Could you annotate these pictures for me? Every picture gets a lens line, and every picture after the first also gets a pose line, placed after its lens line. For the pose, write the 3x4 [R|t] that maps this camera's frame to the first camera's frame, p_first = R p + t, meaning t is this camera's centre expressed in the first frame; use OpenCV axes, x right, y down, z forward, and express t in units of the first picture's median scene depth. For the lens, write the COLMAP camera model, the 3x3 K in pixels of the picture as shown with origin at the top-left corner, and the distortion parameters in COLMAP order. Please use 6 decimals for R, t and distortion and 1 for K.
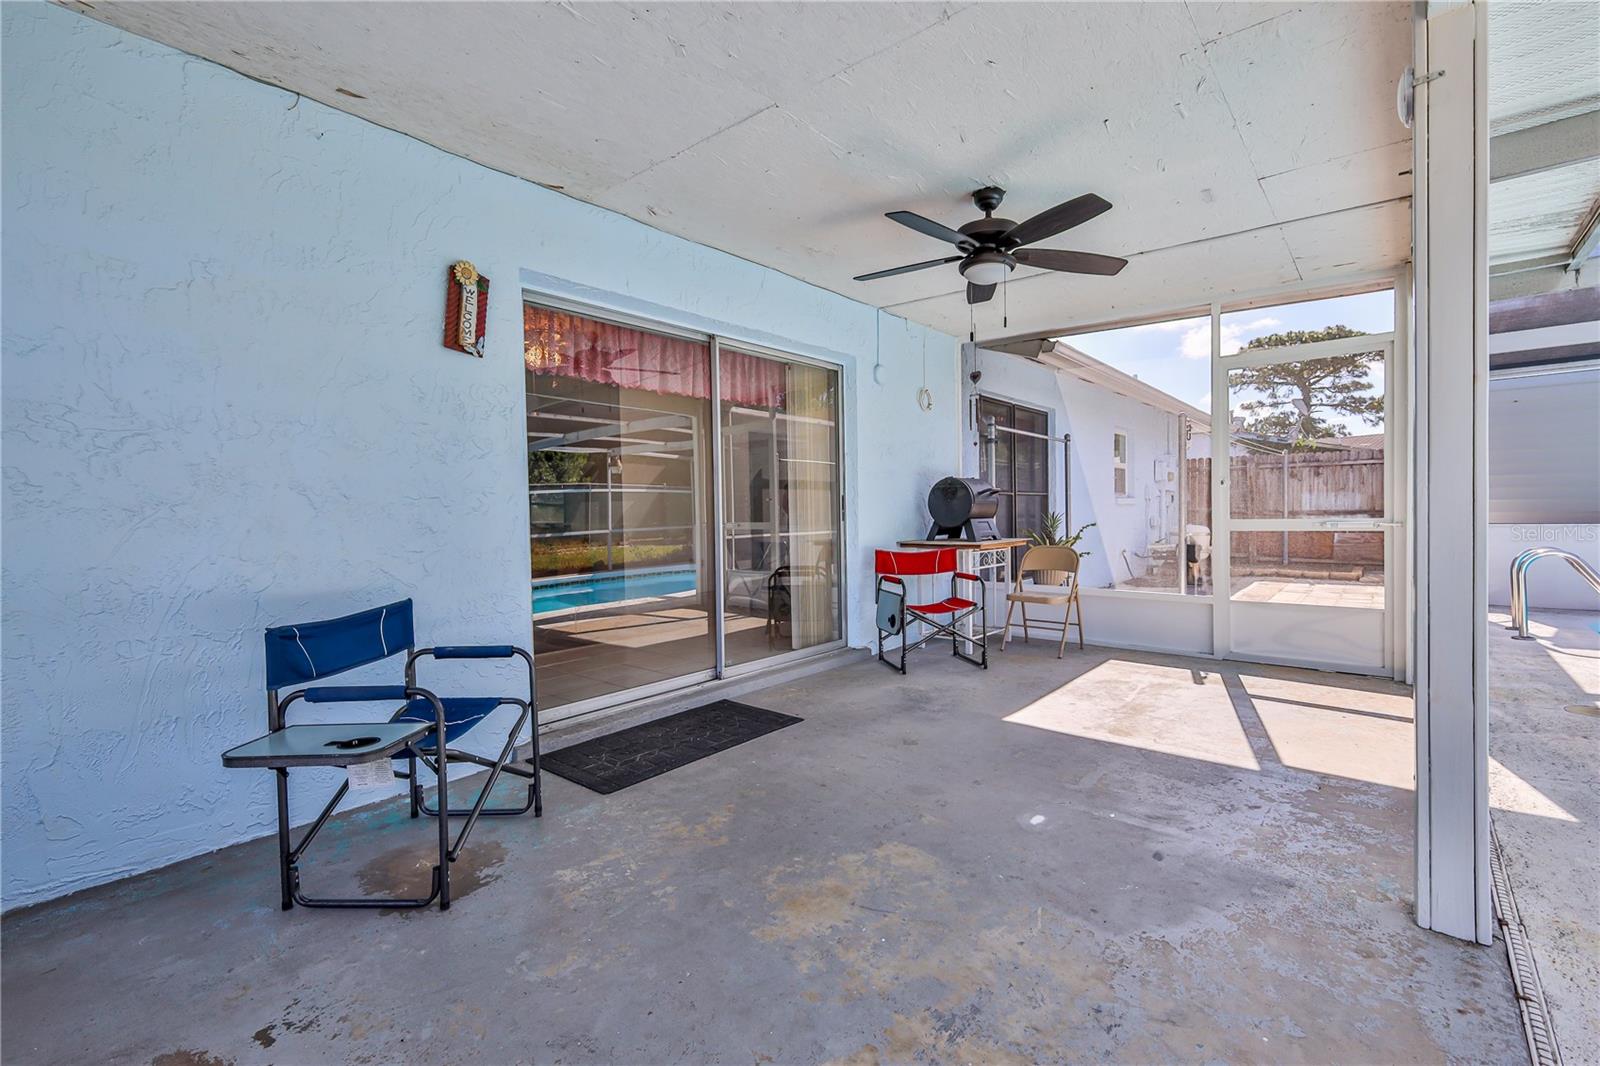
lens RADIAL K [[702.4, 0, 800.0], [0, 702.4, 533.0], [0, 0, 1]] dist [0.000932, -0.000413]
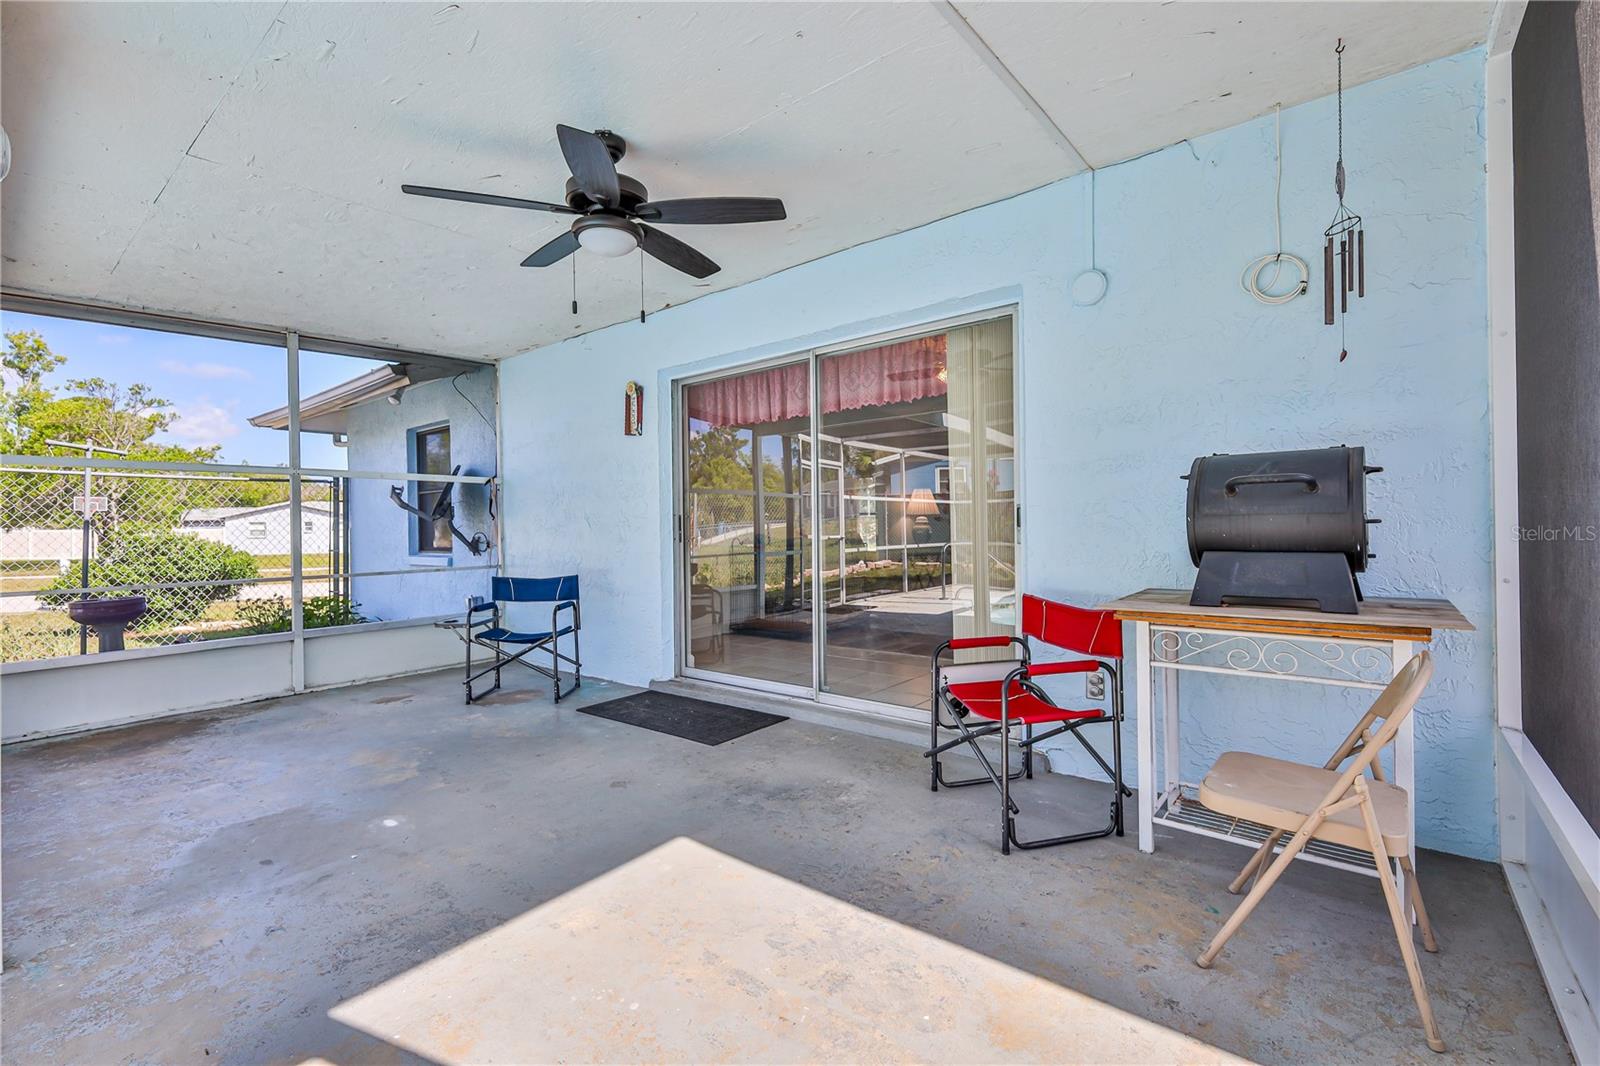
lens RADIAL K [[702.4, 0, 800.0], [0, 702.4, 533.0], [0, 0, 1]] dist [0.000932, -0.000413]
pose [[0.022389, 0.026264, -0.999404, 1.240075], [-0.015362, 0.999546, 0.025923, -0.072787], [0.999631, 0.014772, 0.022782, 1.385982]]
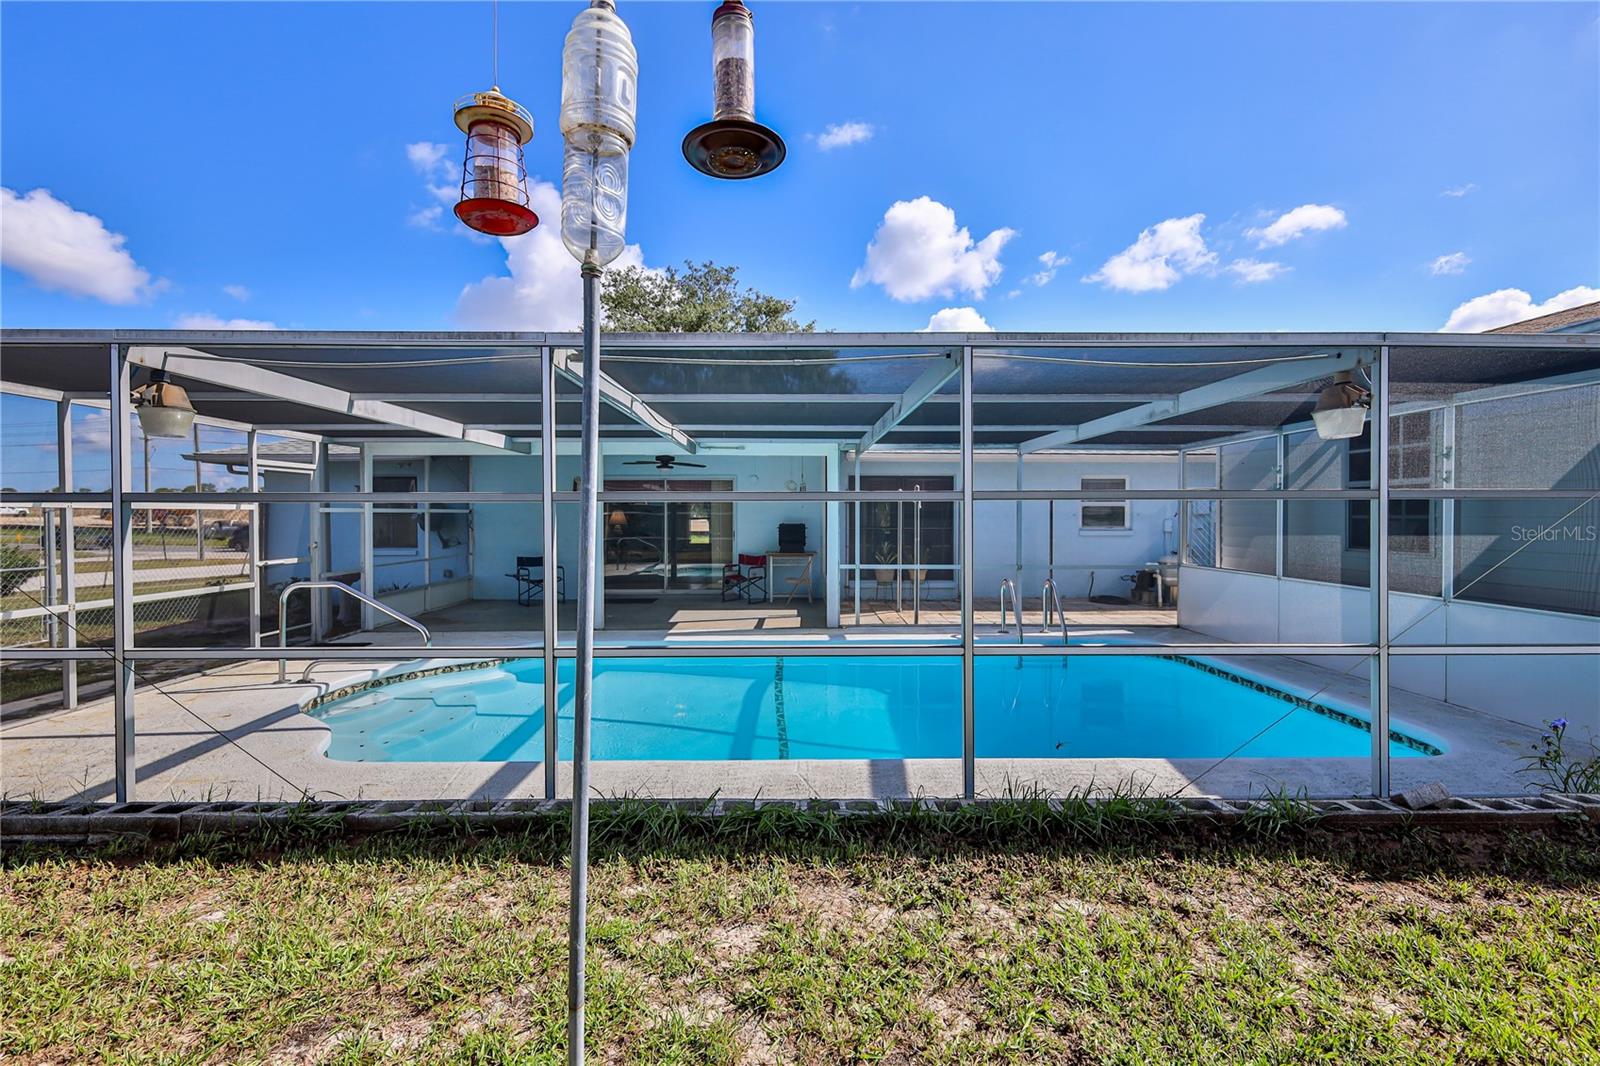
lens RADIAL K [[702.4, 0, 800.0], [0, 702.4, 533.0], [0, 0, 1]] dist [0.000932, -0.000413]
pose [[0.654139, 0.037345, -0.755452, 3.646728], [-0.034086, 0.999221, 0.019881, -0.182636], [0.755606, 0.012746, 0.654902, -0.755643]]
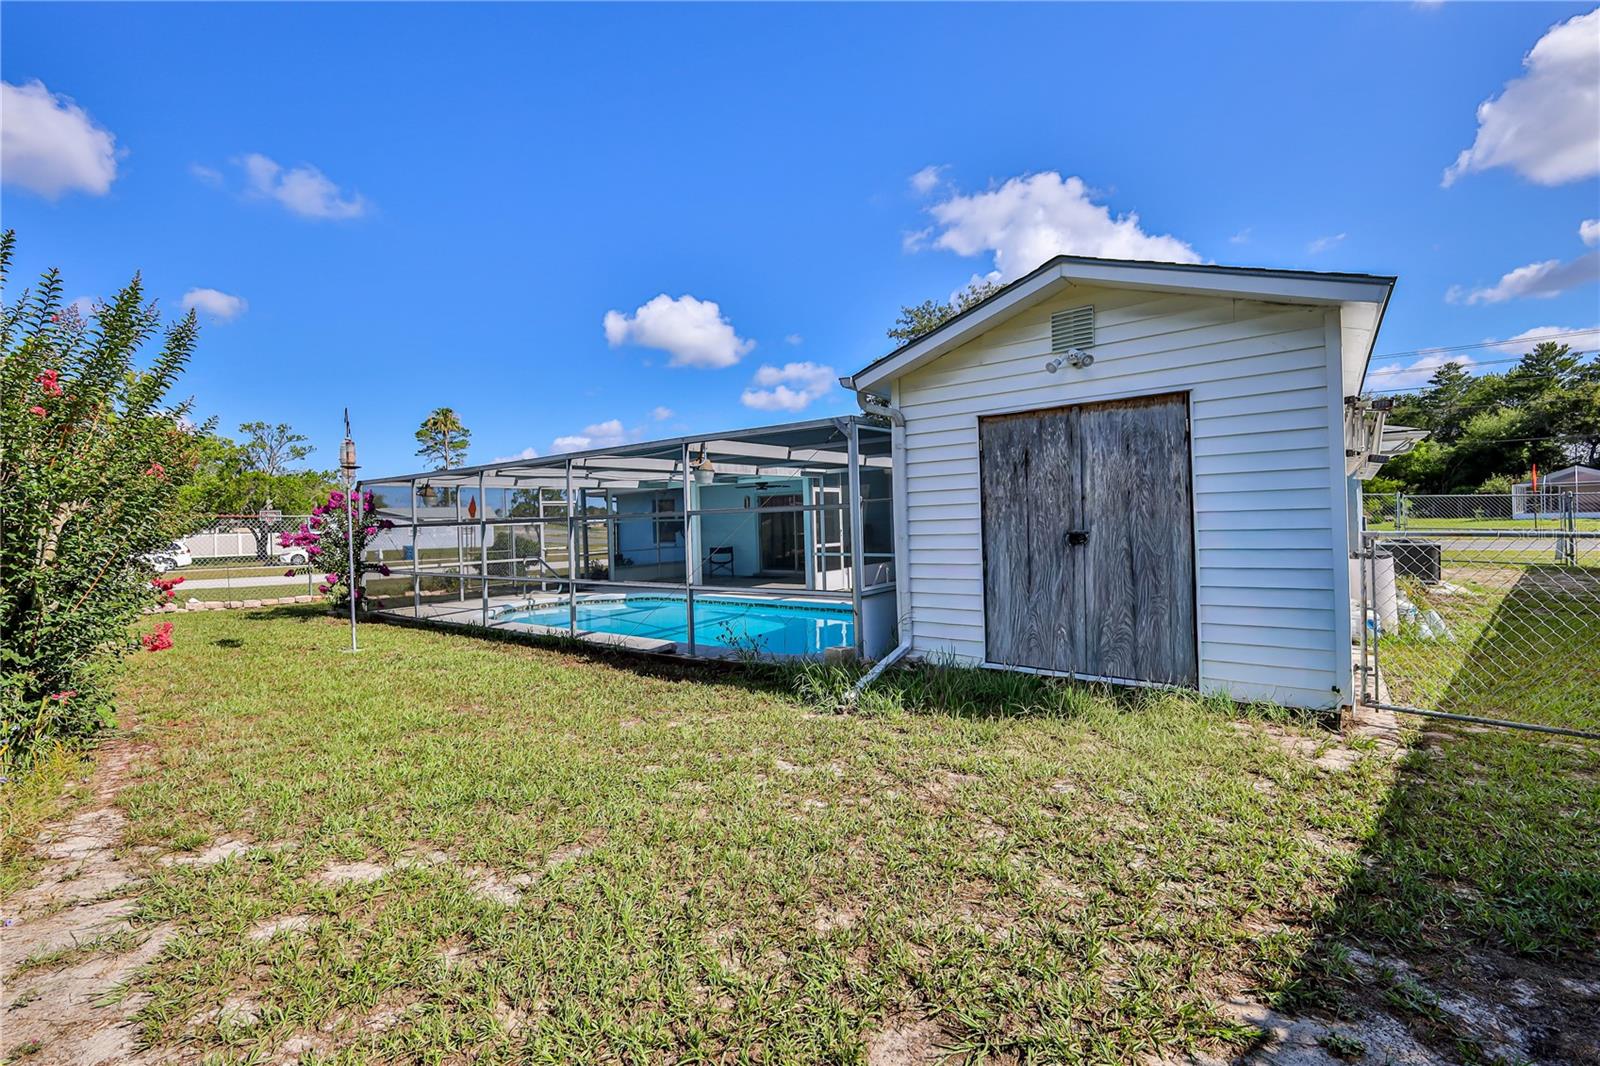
lens RADIAL K [[702.4, 0, 800.0], [0, 702.4, 533.0], [0, 0, 1]] dist [0.000932, -0.000413]
pose [[0.058606, 0.038876, -0.997524, 6.177944], [-0.000259, 0.999242, 0.038928, -0.303138], [0.998281, -0.002023, 0.058572, 1.119371]]
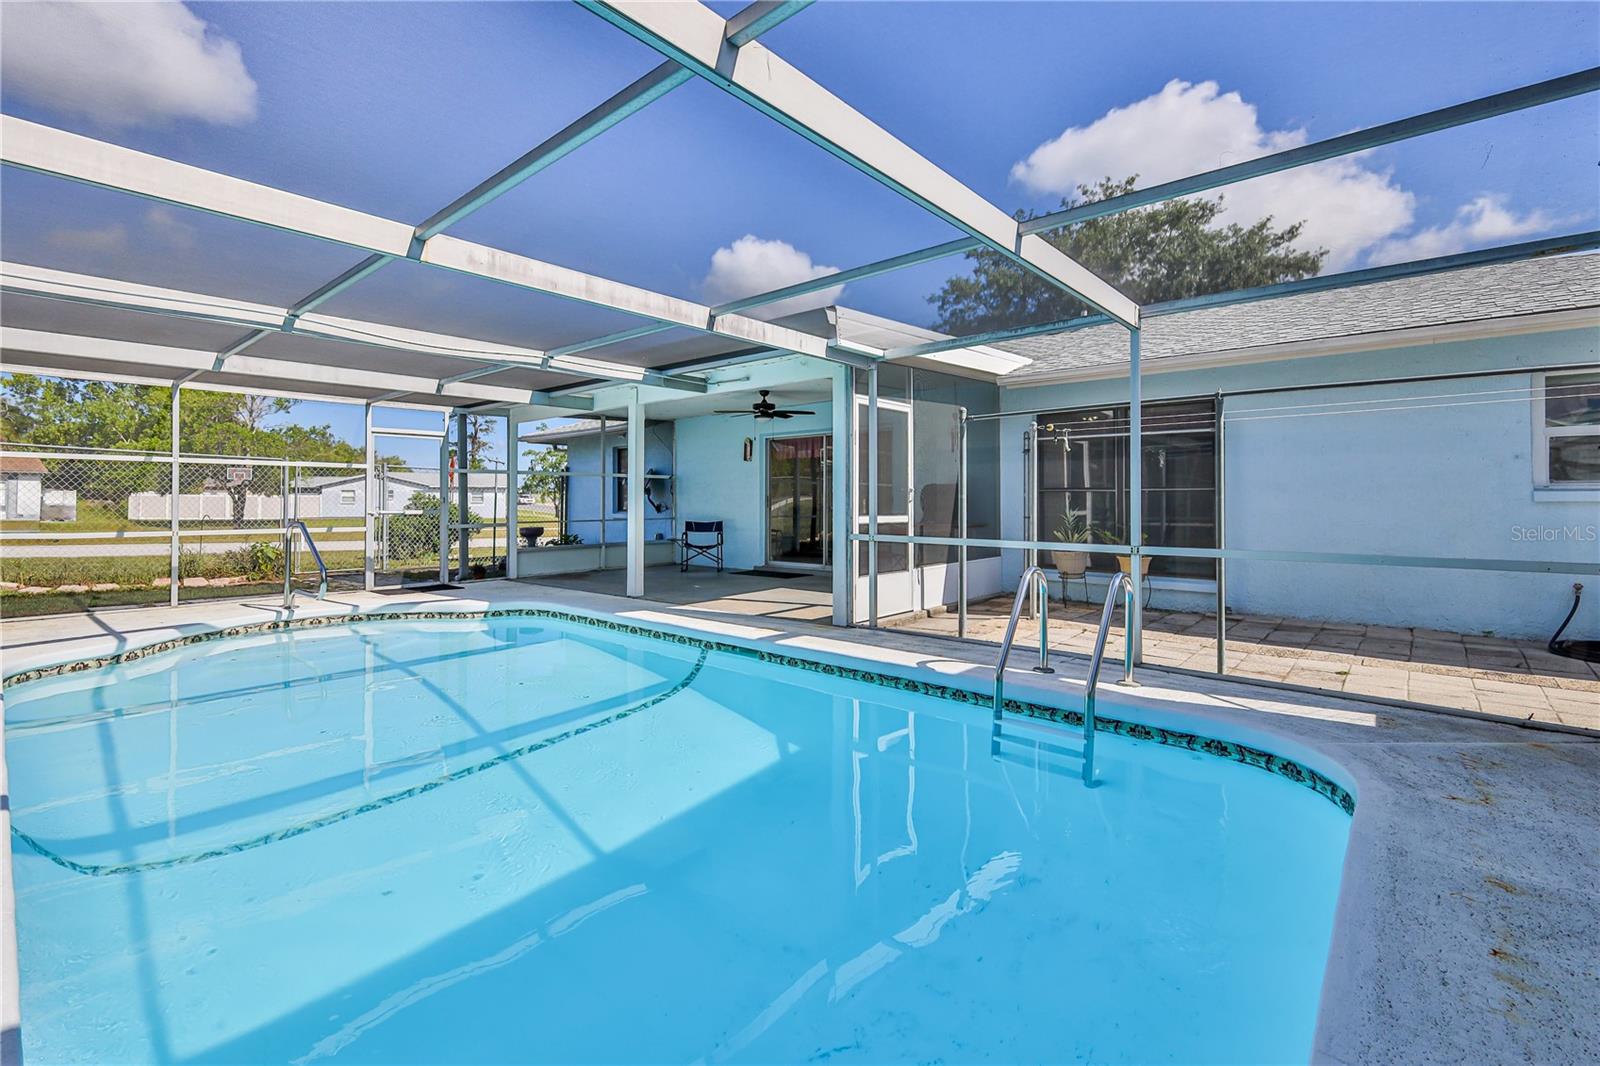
lens RADIAL K [[713.1, 0, 800.3], [0, 713.1, 497.0], [0, 0, 1]] dist [-0.000849, -0.000348]
pose [[-0.008900, 0.013072, -0.999875, 3.601011], [-0.028713, 0.999499, 0.013323, -0.119644], [0.999548, 0.028828, -0.008520, 1.351495]]
